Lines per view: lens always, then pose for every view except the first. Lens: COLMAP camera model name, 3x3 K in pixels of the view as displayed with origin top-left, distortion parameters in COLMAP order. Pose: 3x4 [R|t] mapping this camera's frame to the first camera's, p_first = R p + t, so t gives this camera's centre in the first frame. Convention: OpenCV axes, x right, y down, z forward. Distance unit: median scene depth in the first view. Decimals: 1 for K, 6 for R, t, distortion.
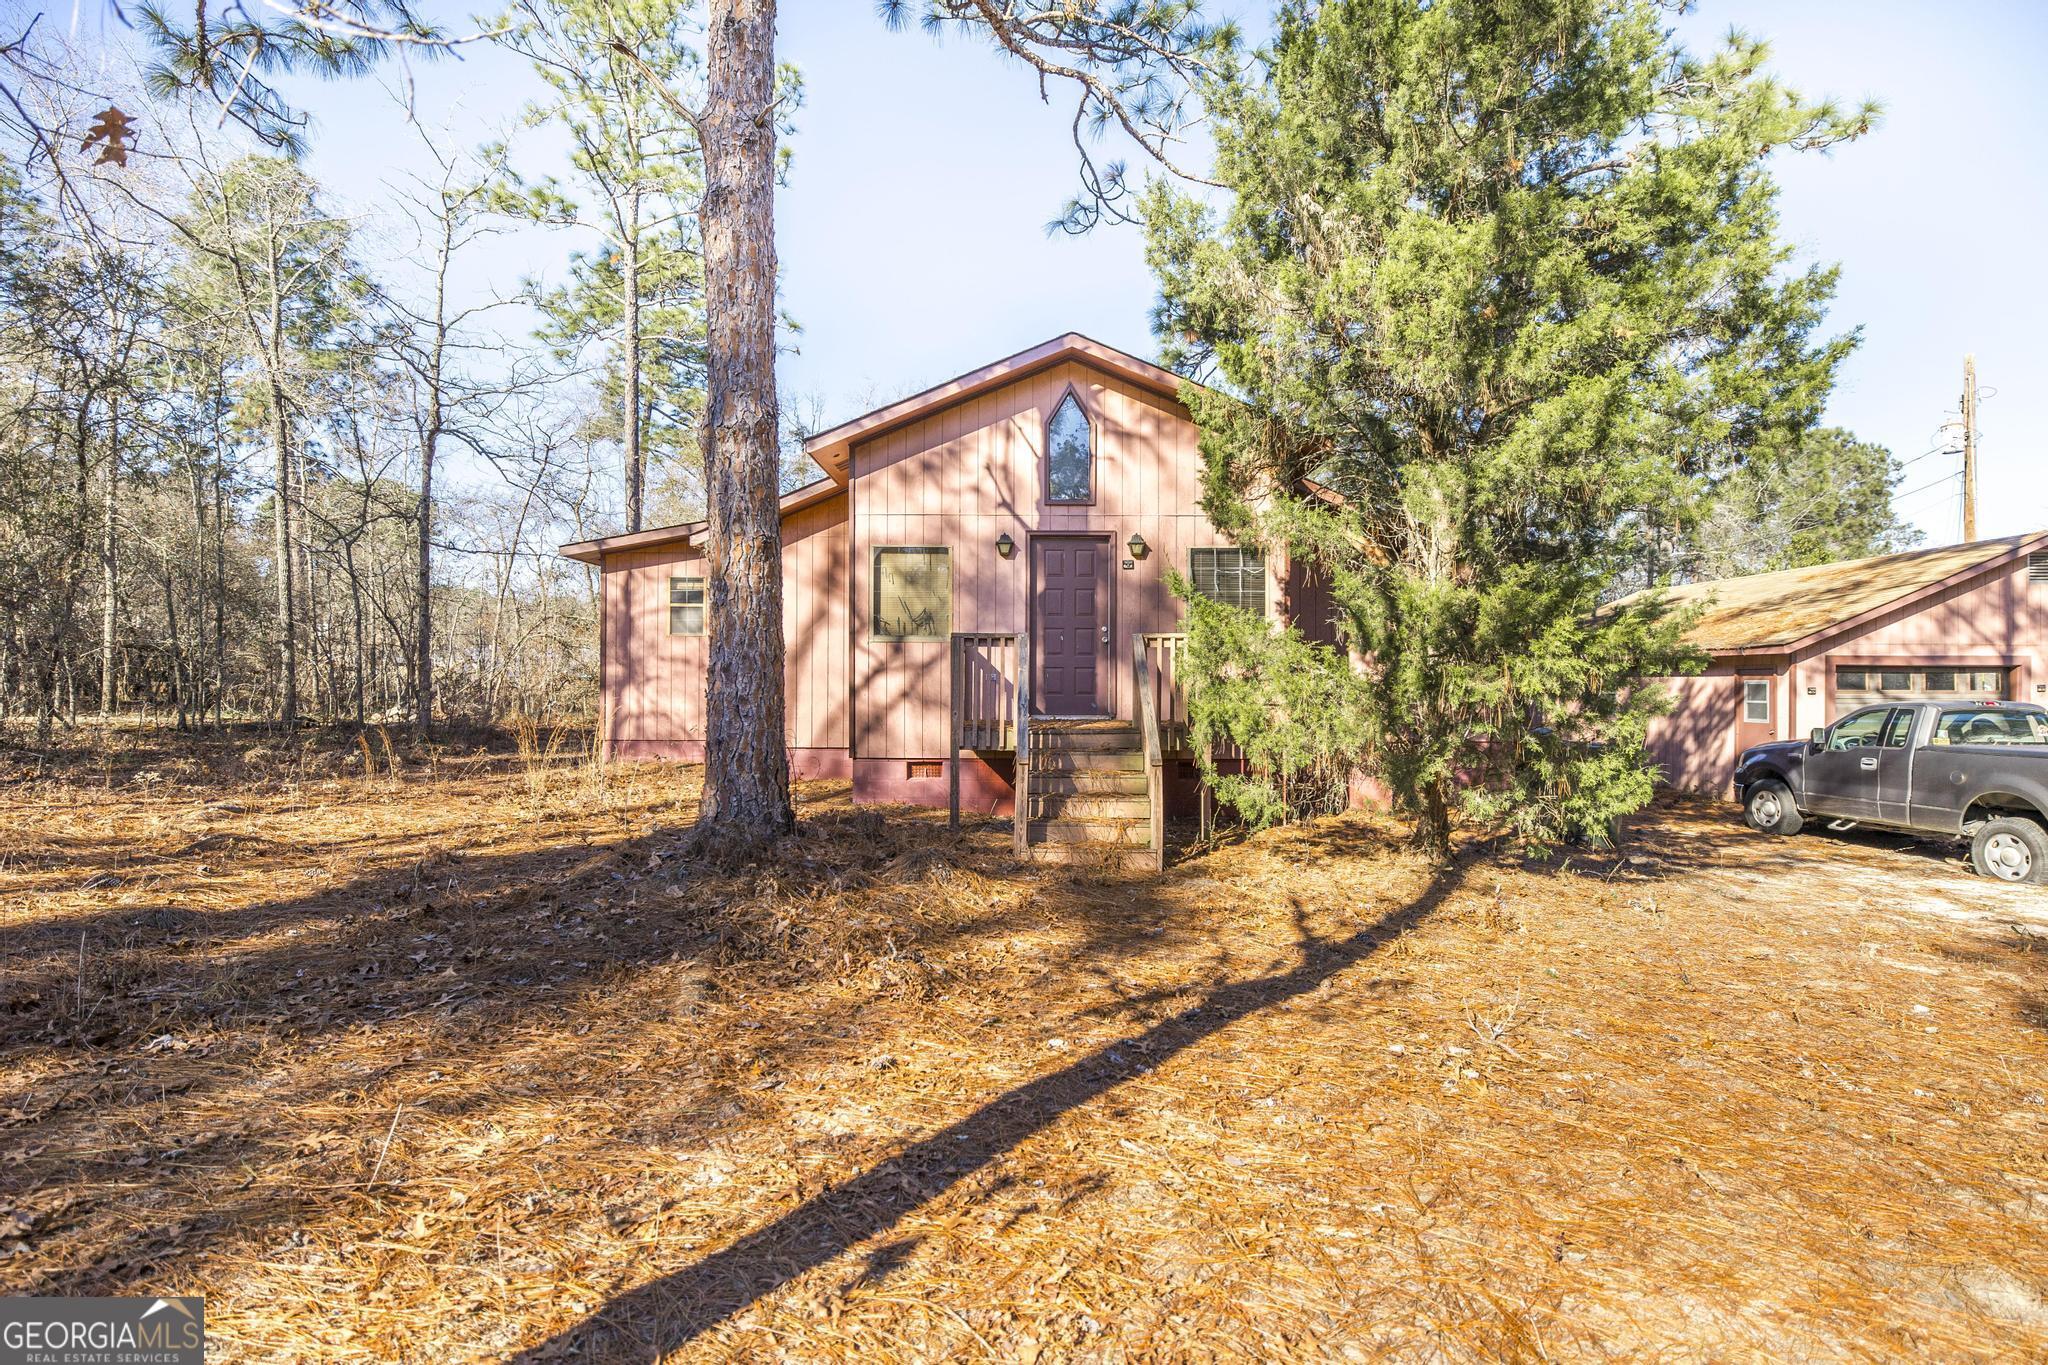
lens RADIAL K [[1058.8, 0, 1023.7], [0, 1058.8, 689.2], [0, 0, 1]] dist [0.001806, 0.000011]
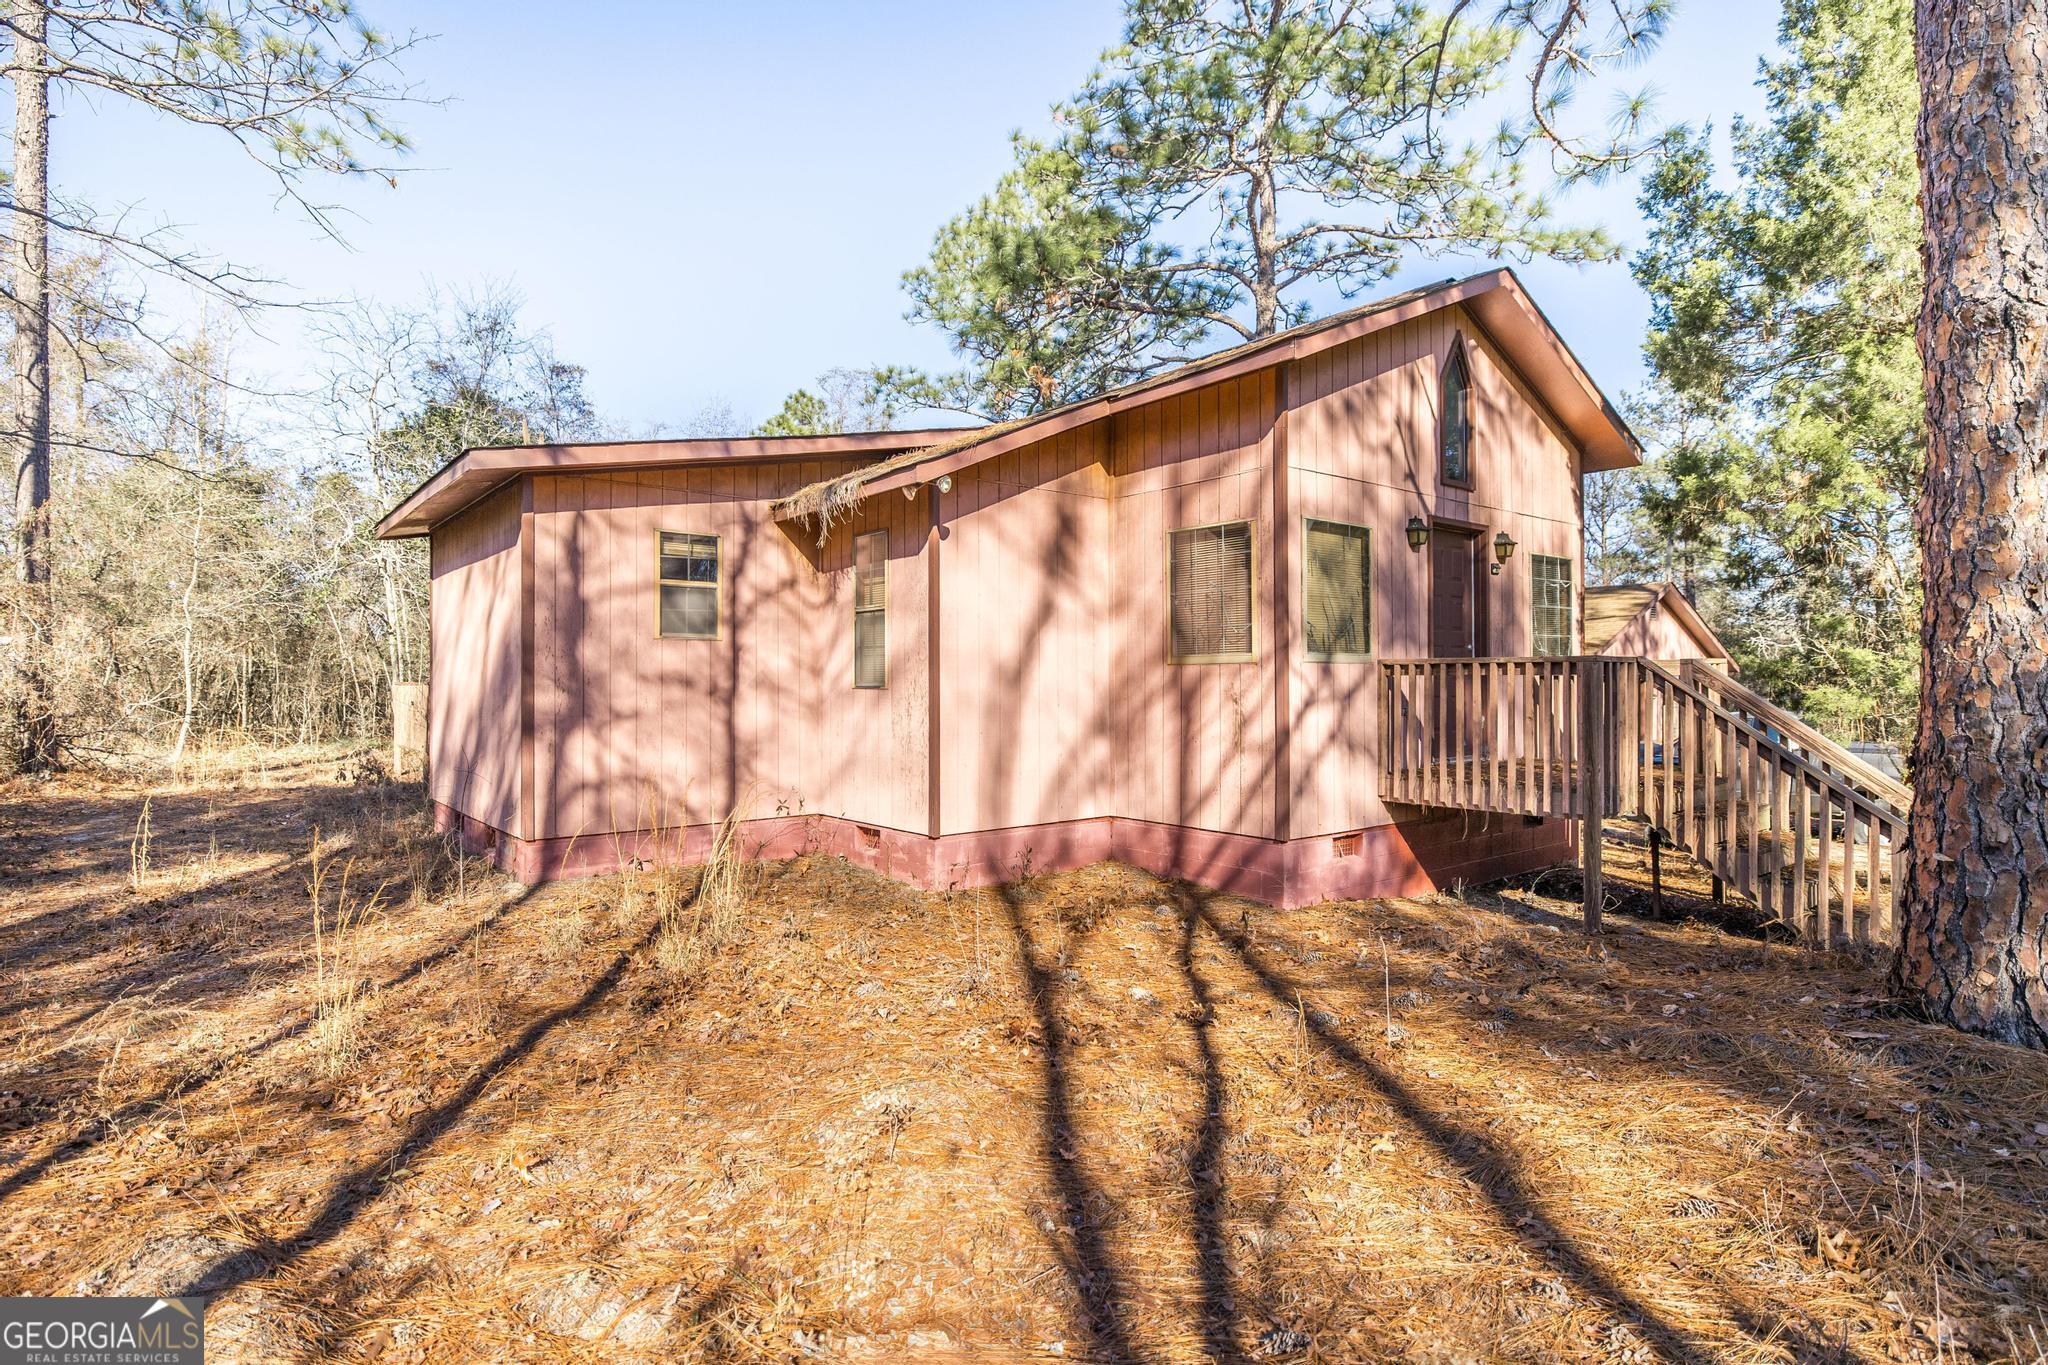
lens RADIAL K [[1058.8, 0, 1024.0], [0, 1058.8, 677.7], [0, 0, 1]] dist [0.001806, 0.000011]
pose [[0.784831, 0.005282, 0.619687, -0.683502], [0.008828, 0.999767, -0.019703, -0.021374], [-0.619647, 0.020934, 0.784602, 0.588159]]
